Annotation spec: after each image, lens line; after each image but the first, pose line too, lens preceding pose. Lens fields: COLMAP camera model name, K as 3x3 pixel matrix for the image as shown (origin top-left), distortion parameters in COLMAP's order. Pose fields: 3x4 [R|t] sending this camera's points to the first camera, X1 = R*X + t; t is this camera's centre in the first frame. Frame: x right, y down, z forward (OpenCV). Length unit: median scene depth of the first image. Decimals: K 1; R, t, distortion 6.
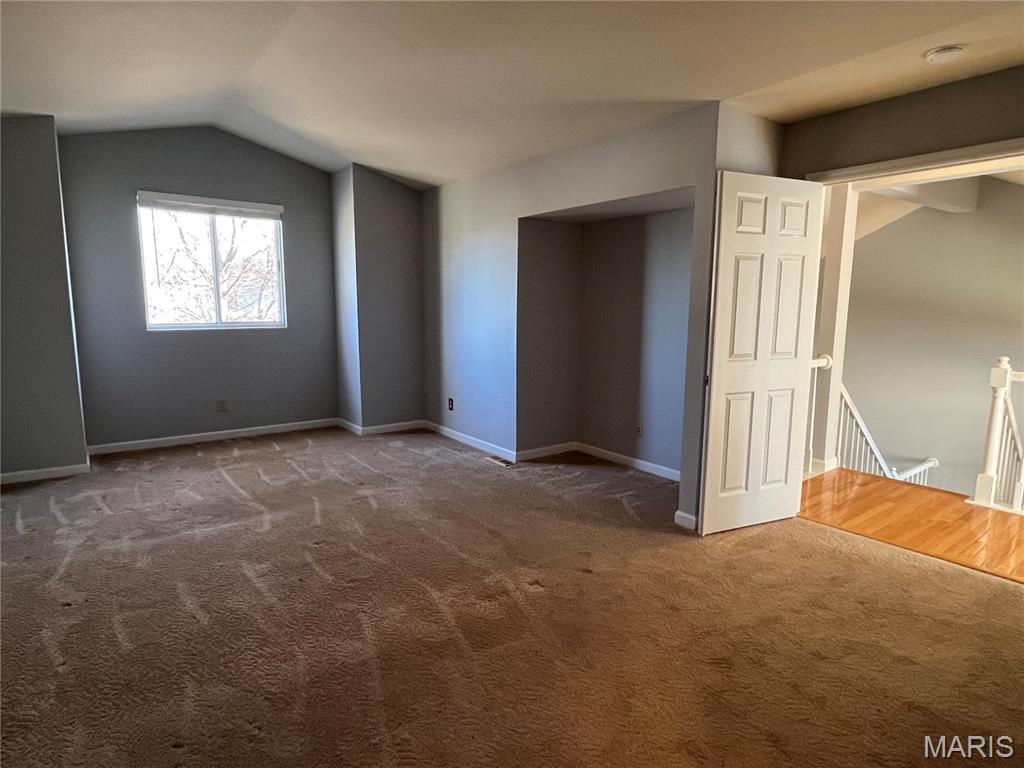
lens RADIAL K [[571.2, 0, 512.0], [0, 571.2, 384.0], [0, 0, 1]] dist [-0.001421, -0.000104]
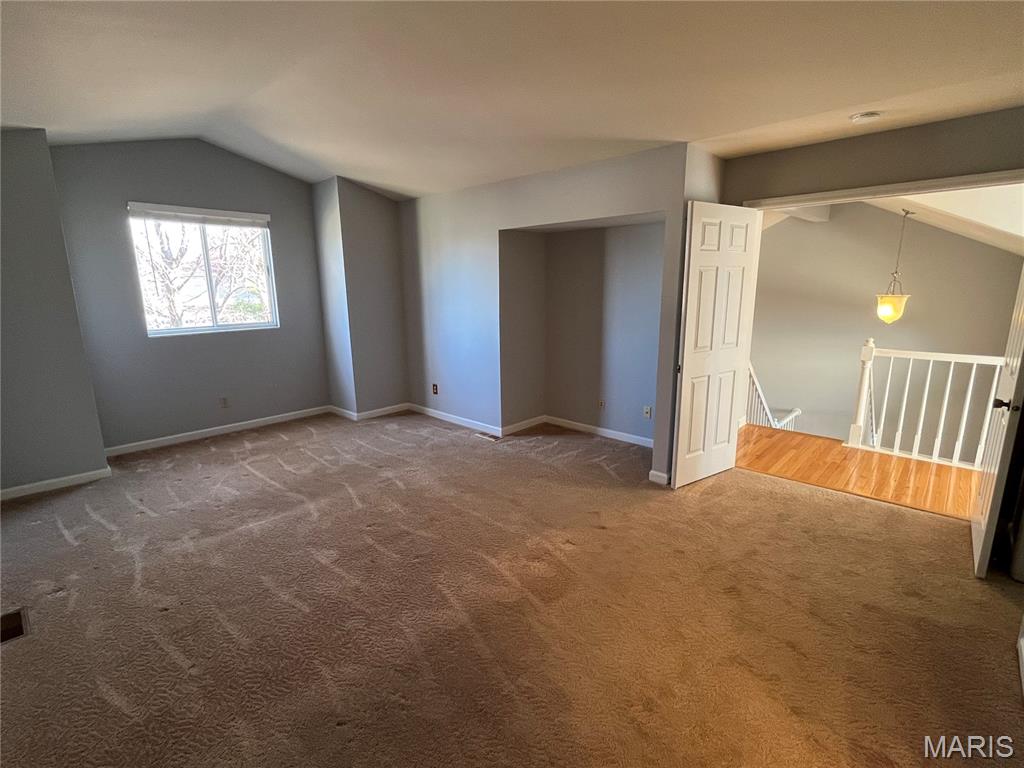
lens RADIAL K [[484.0, 0, 512.0], [0, 484.0, 384.0], [0, 0, 1]] dist [-0.001421, -0.000254]
pose [[0.984986, -0.052049, 0.164599, -0.167529], [0.041637, 0.996945, 0.066091, -0.049142], [-0.167536, -0.058245, 0.984144, 0.004801]]
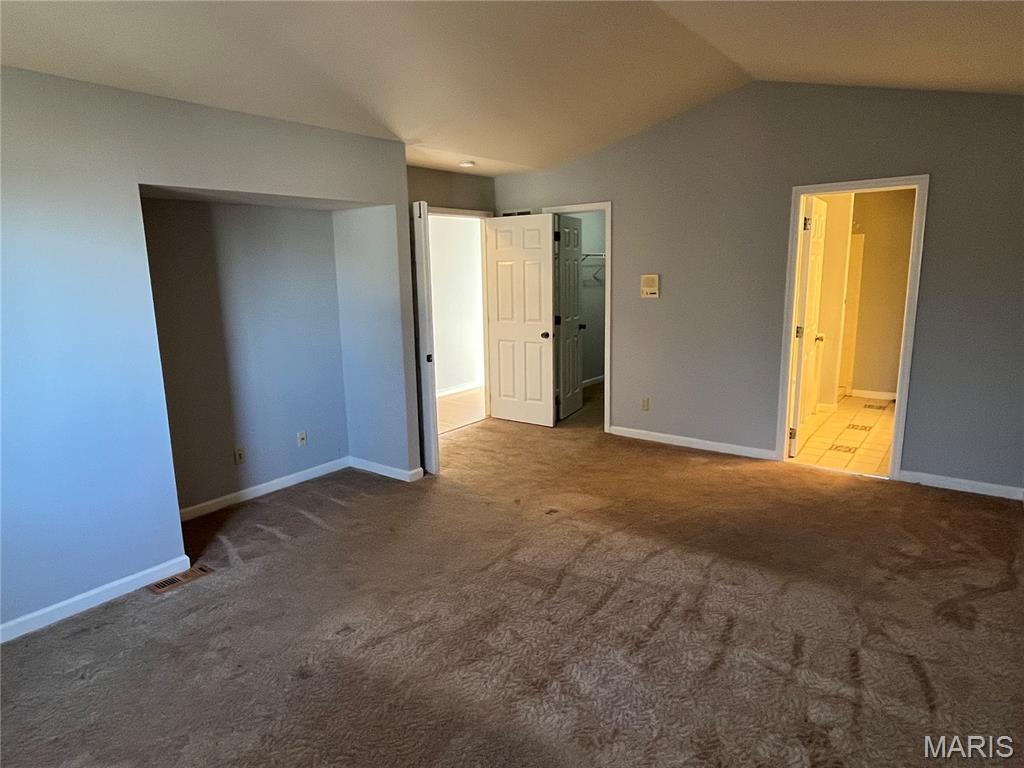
lens RADIAL K [[610.1, 0, 512.0], [0, 610.1, 384.0], [0, 0, 1]] dist [0.001166, 0.000531]
pose [[-0.282673, -0.180271, 0.942124, -0.876868], [0.157192, 0.960197, 0.230893, -0.202203], [-0.946249, 0.213362, -0.243085, 0.981556]]
